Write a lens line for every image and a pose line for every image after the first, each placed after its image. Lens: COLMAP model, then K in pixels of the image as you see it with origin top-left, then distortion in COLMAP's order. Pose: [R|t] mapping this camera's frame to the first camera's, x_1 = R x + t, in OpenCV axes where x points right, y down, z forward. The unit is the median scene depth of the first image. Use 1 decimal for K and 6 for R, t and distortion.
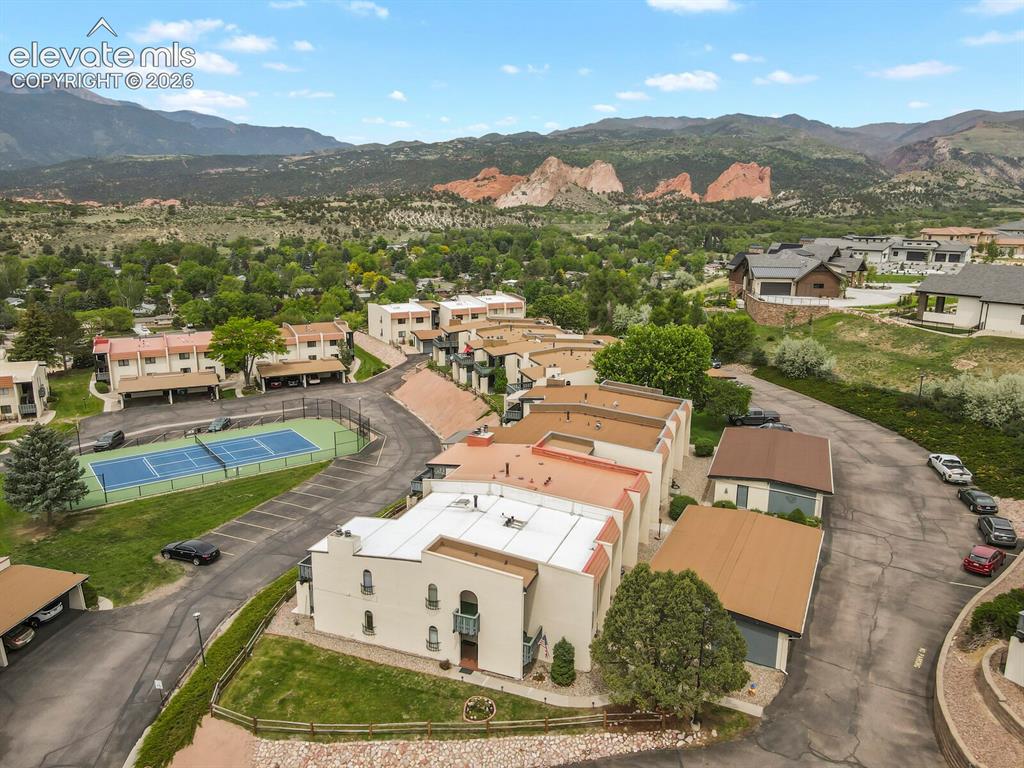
lens RADIAL K [[738.2, 0, 509.8], [0, 738.2, 382.5], [0, 0, 1]] dist [0.035280, 0.034493]
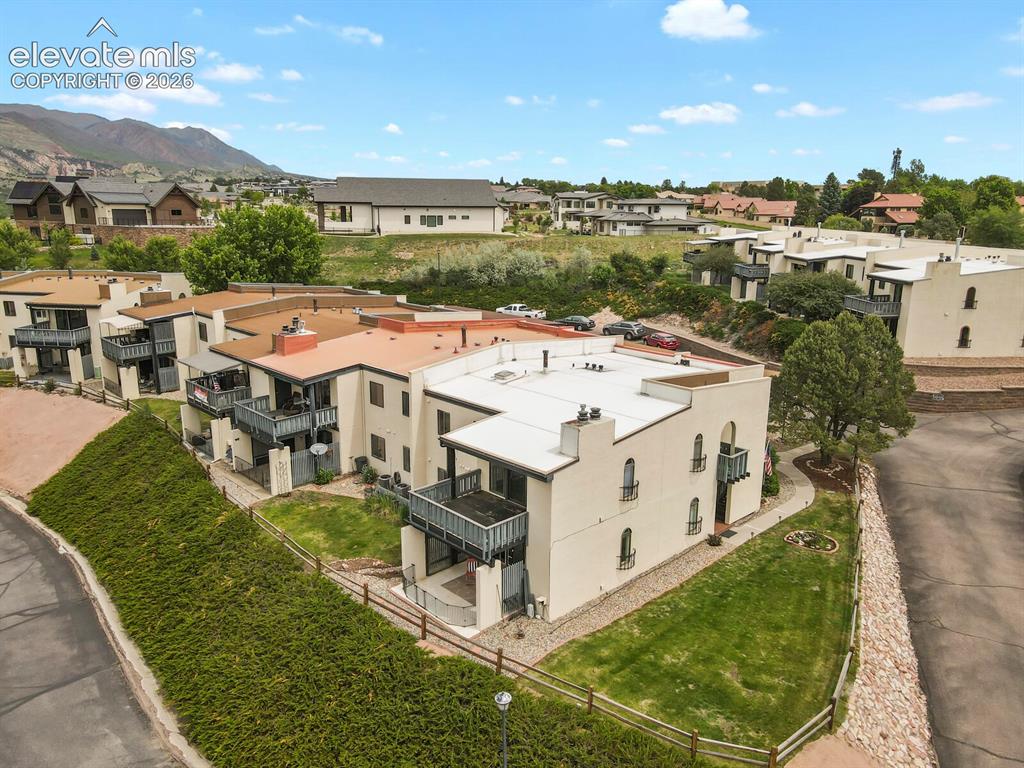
lens RADIAL K [[738.2, 0, 509.8], [0, 738.2, 382.5], [0, 0, 1]] dist [0.035280, 0.034493]
pose [[0.428516, -0.218682, 0.876671, -0.288270], [0.212227, 0.967484, 0.137599, 0.034815], [-0.878256, 0.127091, 0.460993, 0.309618]]
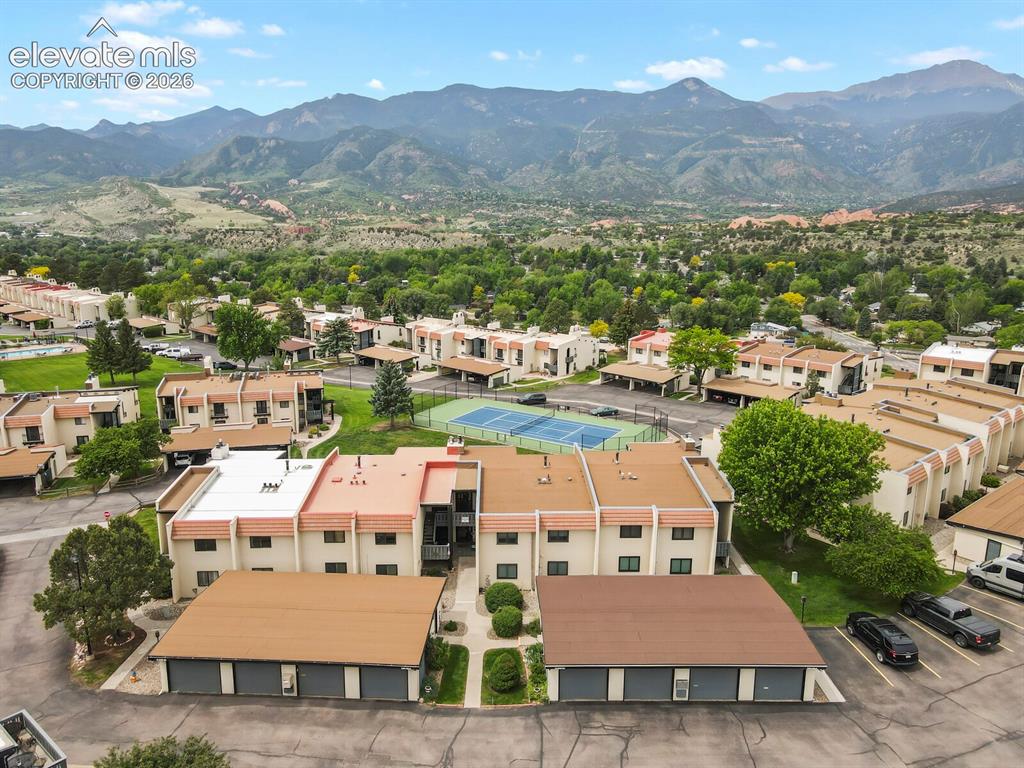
lens RADIAL K [[738.2, 0, 509.8], [0, 738.2, 382.5], [0, 0, 1]] dist [0.035280, 0.034493]
pose [[0.391086, 0.210651, -0.895923, 0.499749], [-0.222964, 0.966142, 0.129834, -0.090350], [0.892939, 0.148982, 0.424812, 0.341249]]
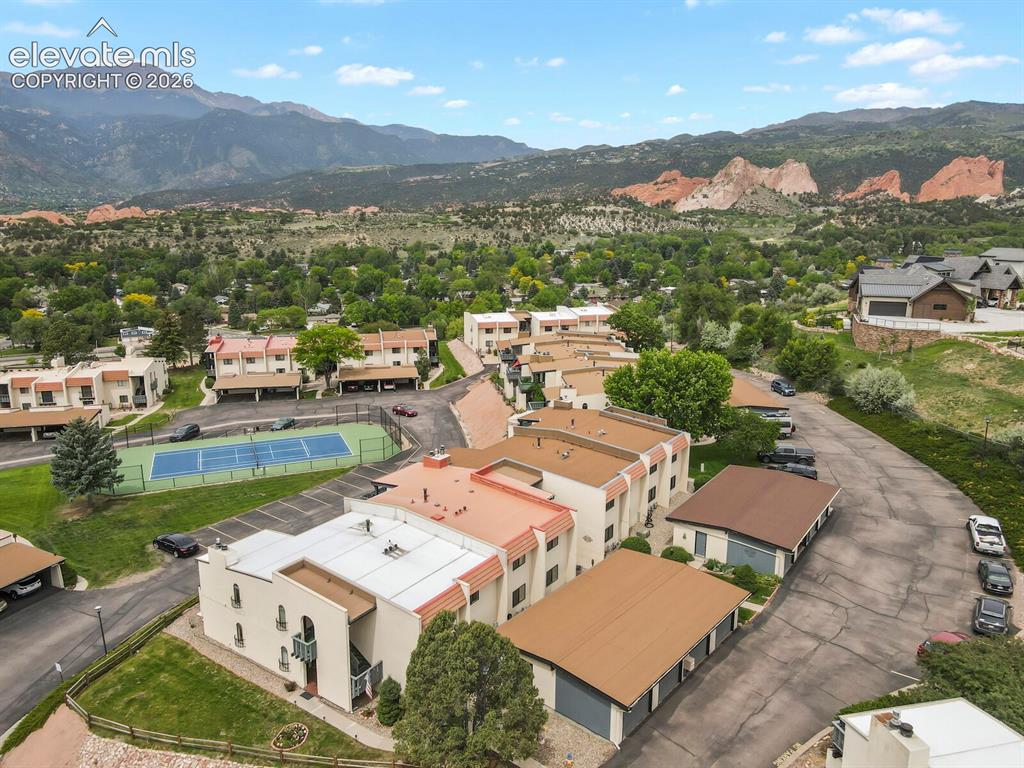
lens RADIAL K [[738.2, 0, 509.8], [0, 738.2, 382.5], [0, 0, 1]] dist [0.035280, 0.034493]
pose [[0.970889, 0.049600, -0.234338, 0.159170], [-0.050651, 0.998715, 0.001533, -0.019548], [0.234113, 0.010381, 0.972154, 0.027405]]
